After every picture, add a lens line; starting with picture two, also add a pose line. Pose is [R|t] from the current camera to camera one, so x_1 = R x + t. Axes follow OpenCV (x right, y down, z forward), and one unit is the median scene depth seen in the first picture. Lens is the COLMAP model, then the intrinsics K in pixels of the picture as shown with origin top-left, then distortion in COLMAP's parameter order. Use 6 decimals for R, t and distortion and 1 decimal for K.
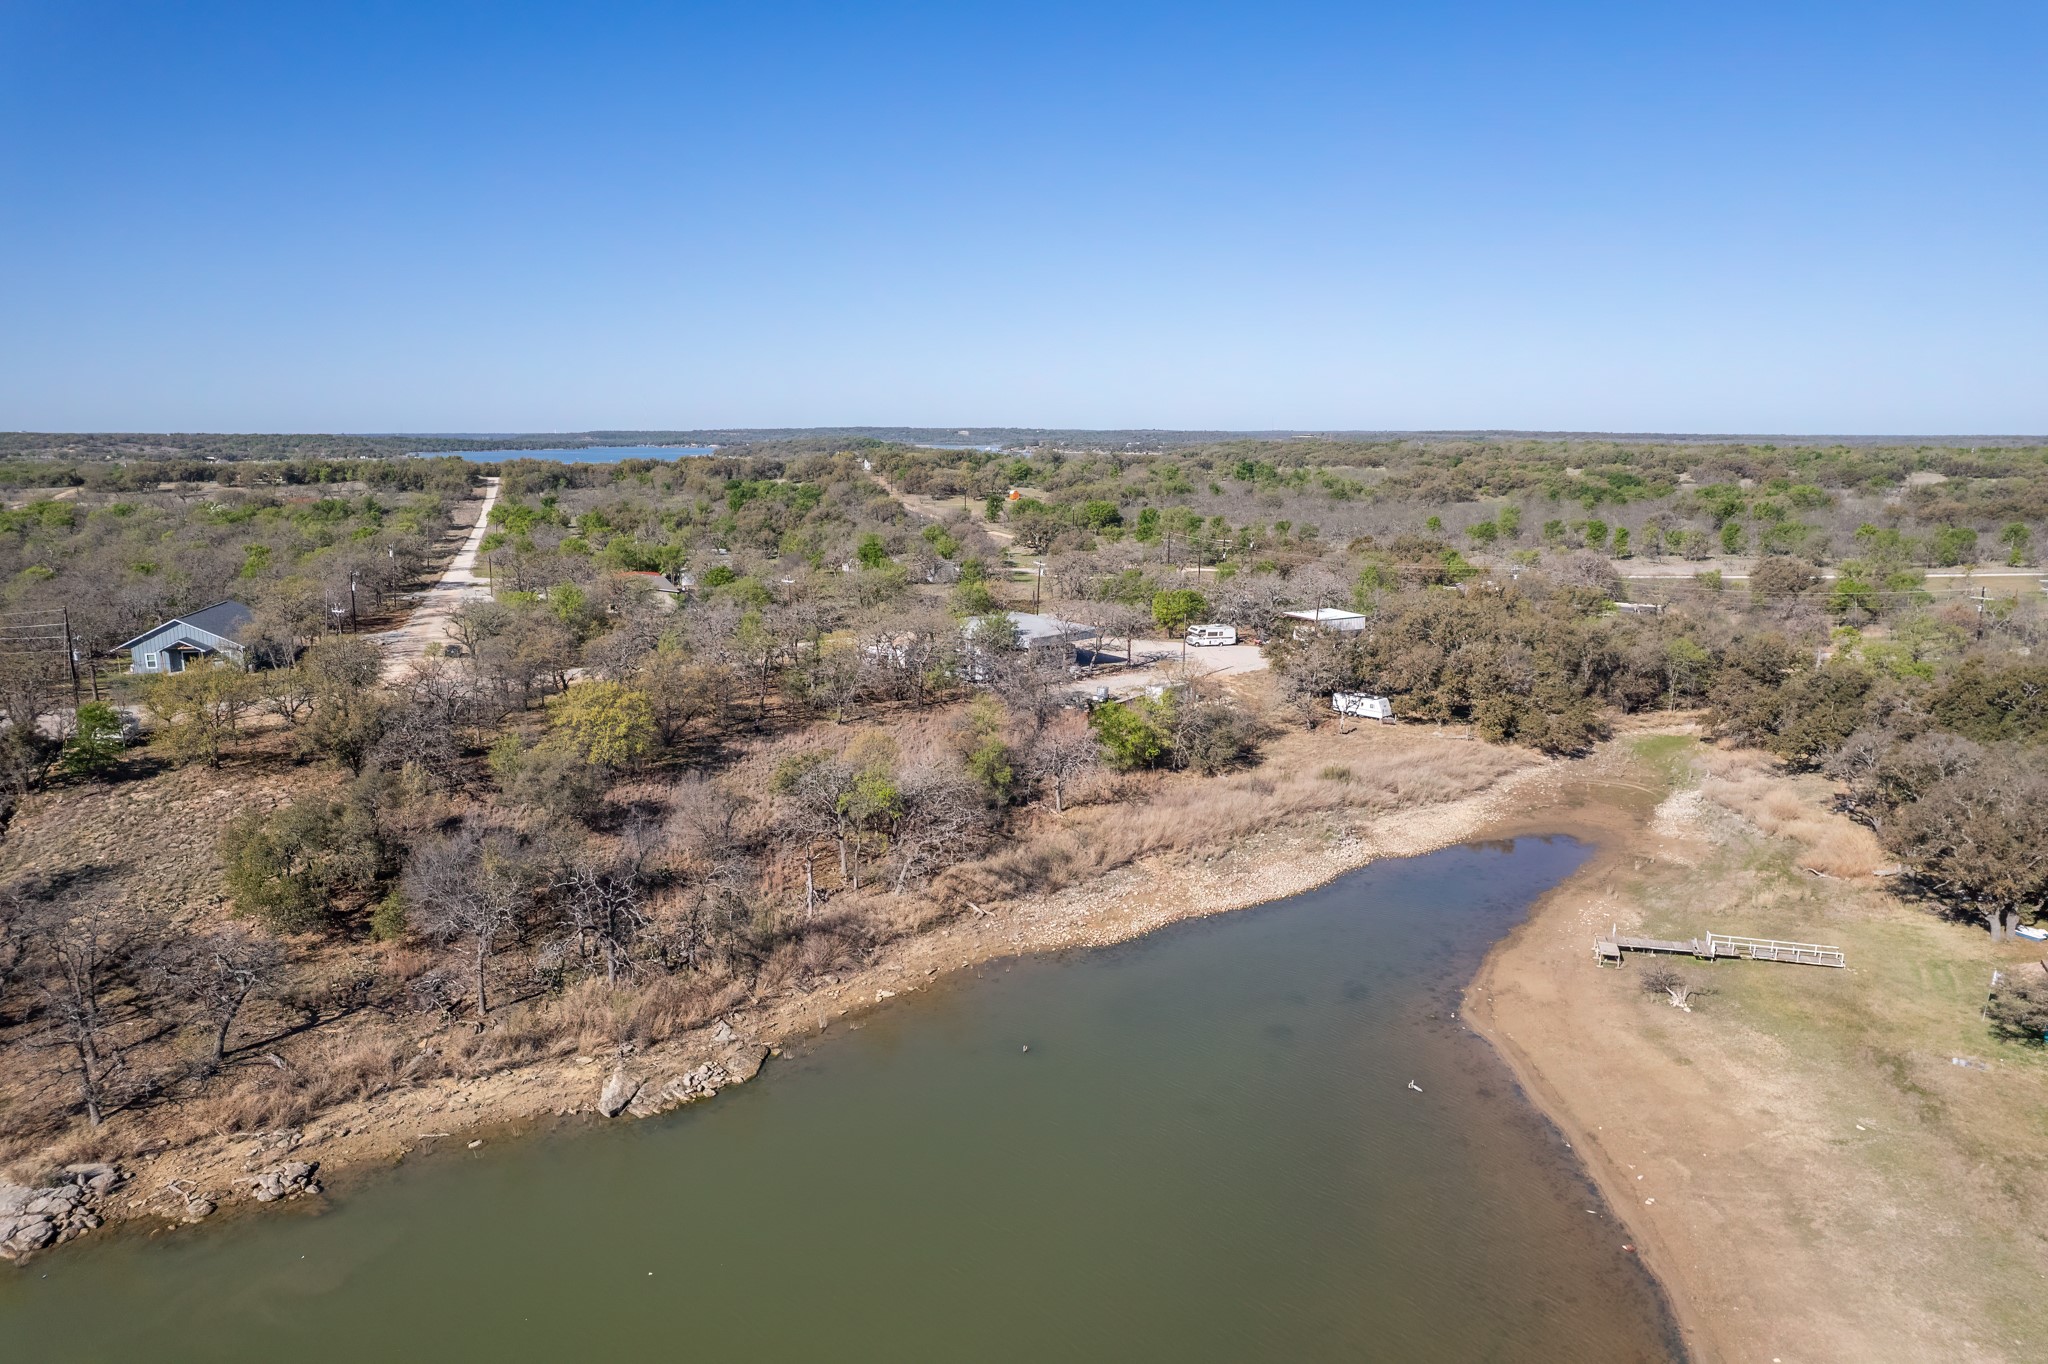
lens RADIAL K [[1274.0, 0, 1029.1], [0, 1274.0, 686.9], [0, 0, 1]] dist [-0.043234, 0.001168]
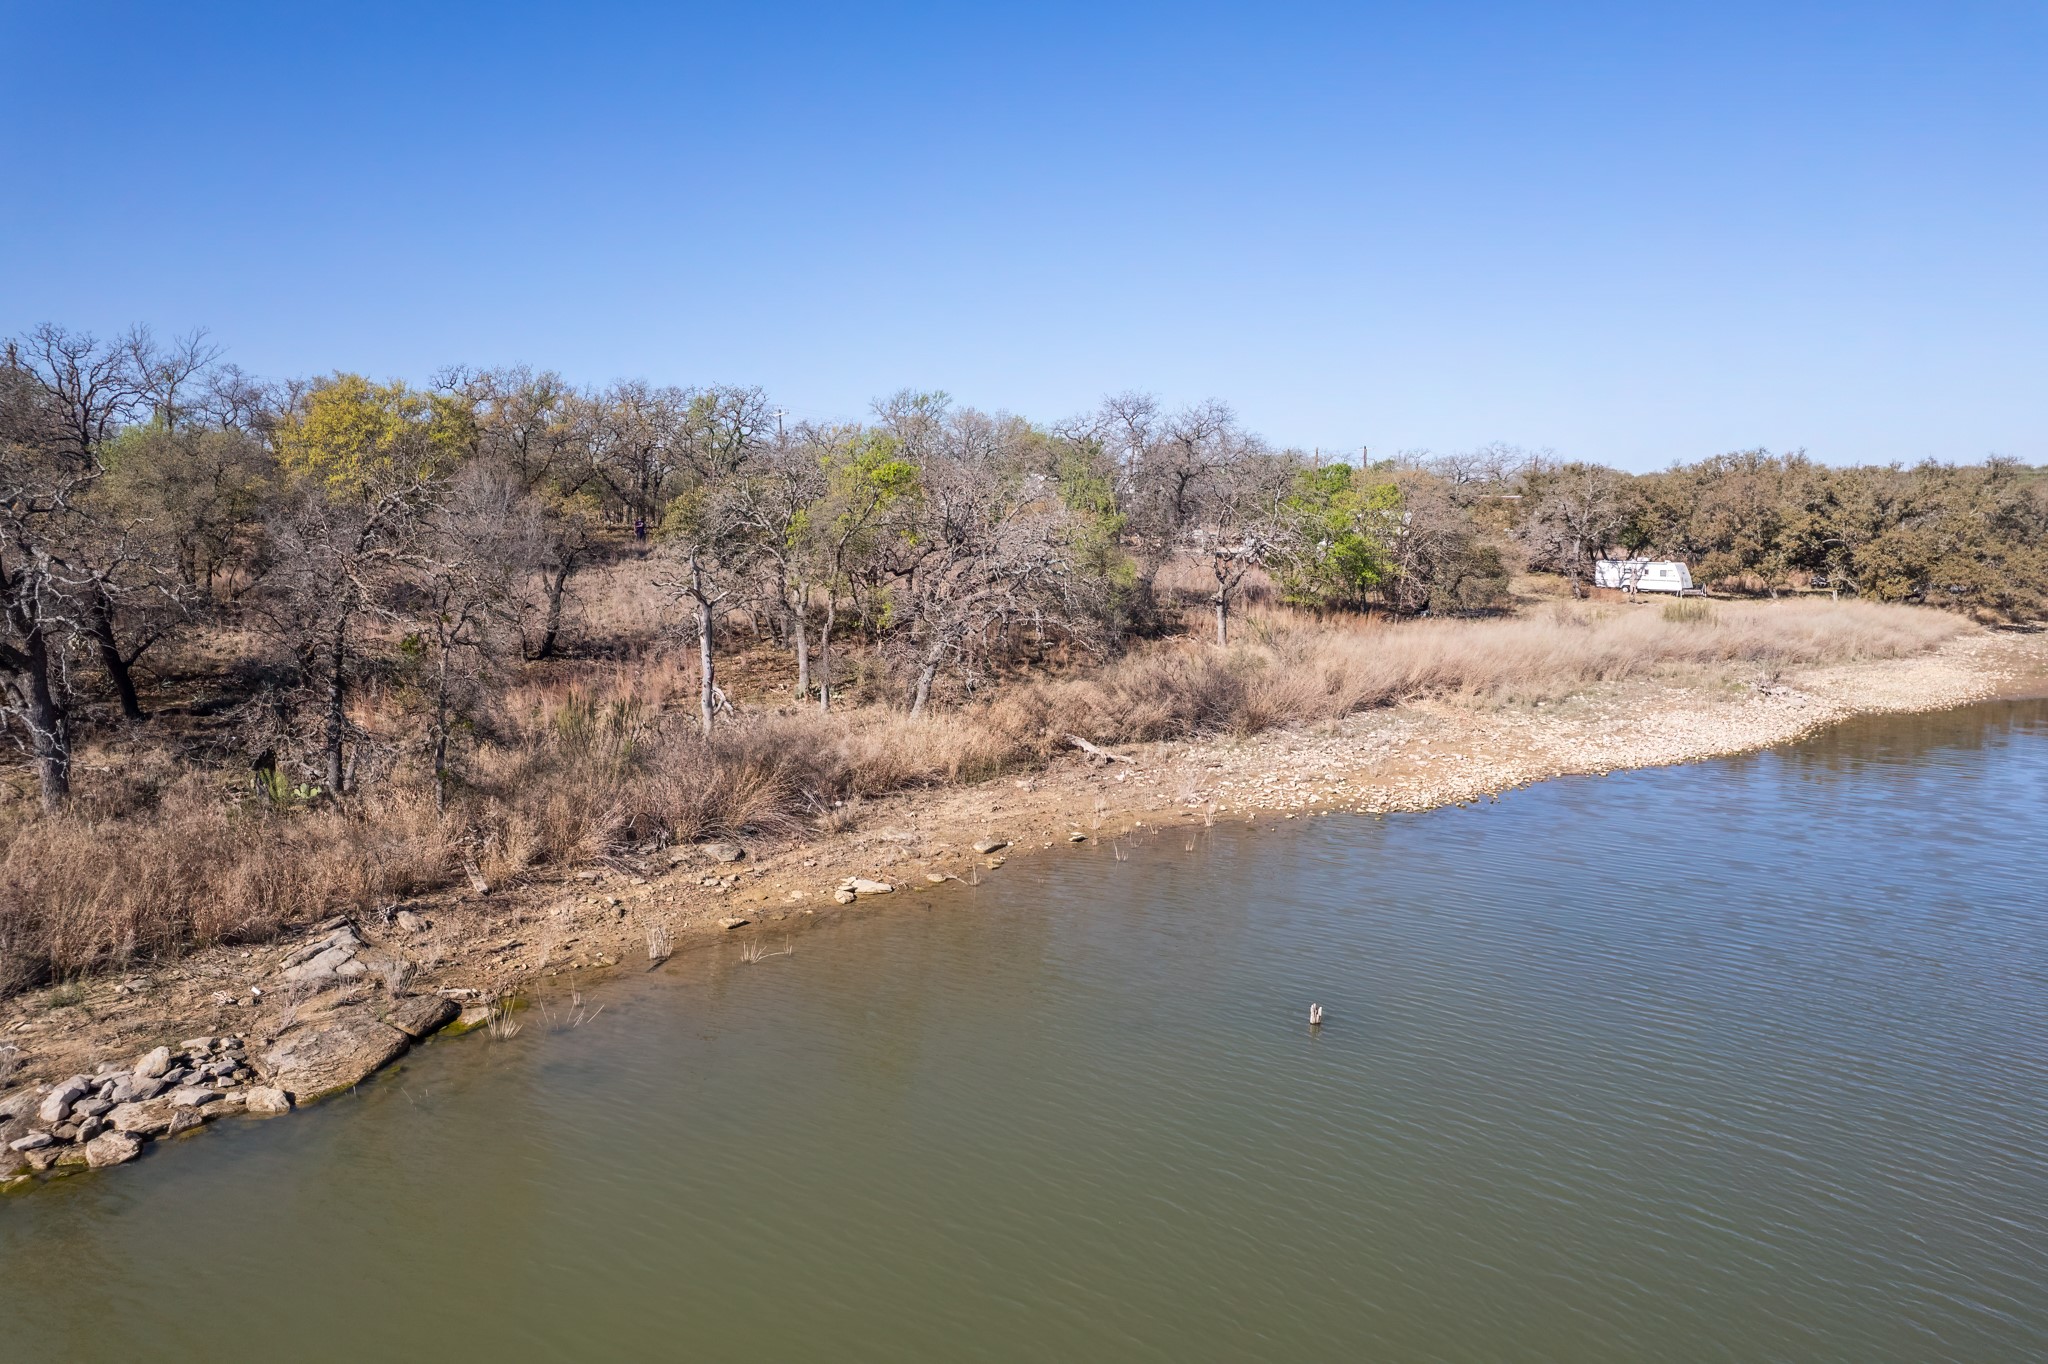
lens RADIAL K [[1274.0, 0, 1019.0], [0, 1274.0, 675.9], [0, 0, 1]] dist [-0.043234, 0.001168]
pose [[0.998626, -0.008832, -0.051662, -0.045818], [0.005103, 0.997401, -0.071864, 0.190071], [0.052163, 0.071501, 0.996076, 0.583594]]
